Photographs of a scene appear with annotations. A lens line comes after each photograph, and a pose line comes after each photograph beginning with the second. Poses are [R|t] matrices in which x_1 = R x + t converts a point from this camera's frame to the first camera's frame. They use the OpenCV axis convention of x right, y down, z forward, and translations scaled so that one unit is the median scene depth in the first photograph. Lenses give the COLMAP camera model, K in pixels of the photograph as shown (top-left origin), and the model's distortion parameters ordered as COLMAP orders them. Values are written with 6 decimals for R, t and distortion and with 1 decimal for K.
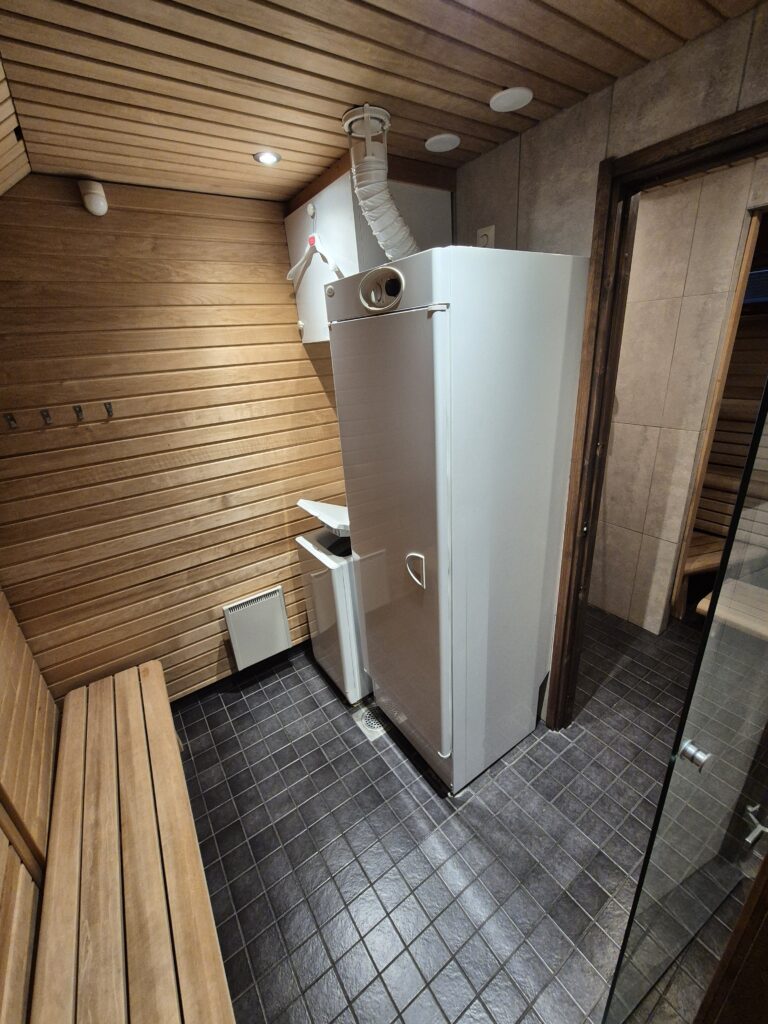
lens RADIAL K [[419.5, 0, 385.9], [0, 419.5, 510.1], [0, 0, 1]] dist [0.000206, 0.000435]
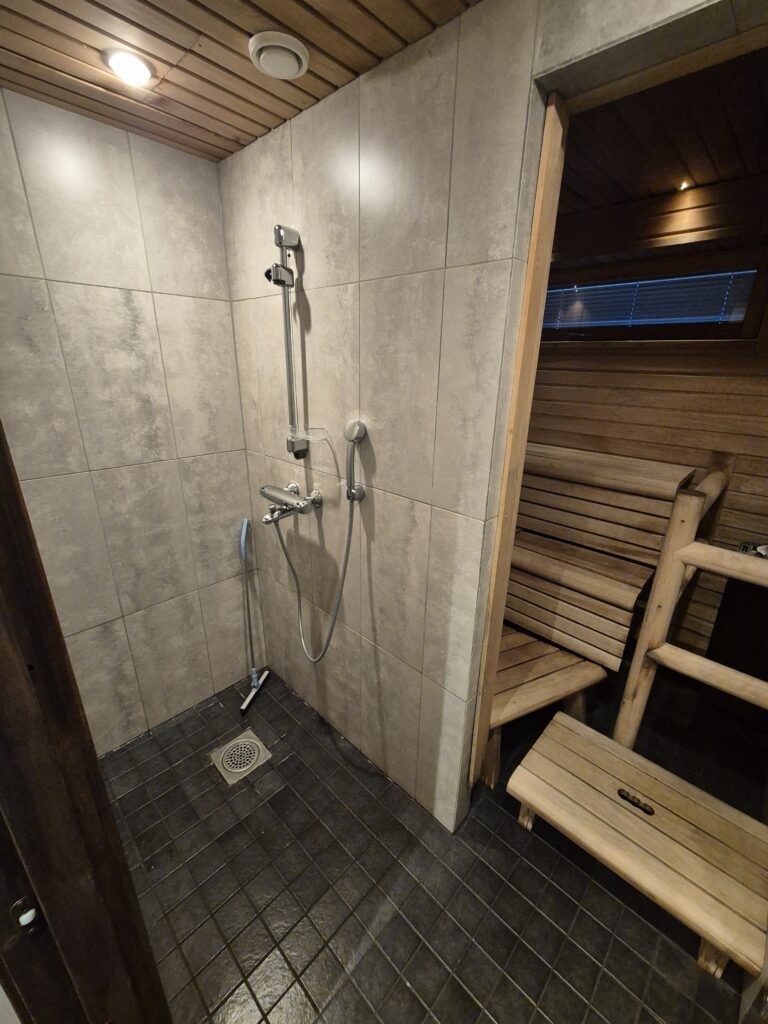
lens RADIAL K [[419.5, 0, 382.6], [0, 419.5, 512.3], [0, 0, 1]] dist [0.000206, 0.000435]
pose [[0.976314, 0.008178, 0.216205, 0.450392], [-0.000917, 0.999433, -0.033662, -0.161786], [-0.216358, 0.032666, 0.975767, 0.446930]]
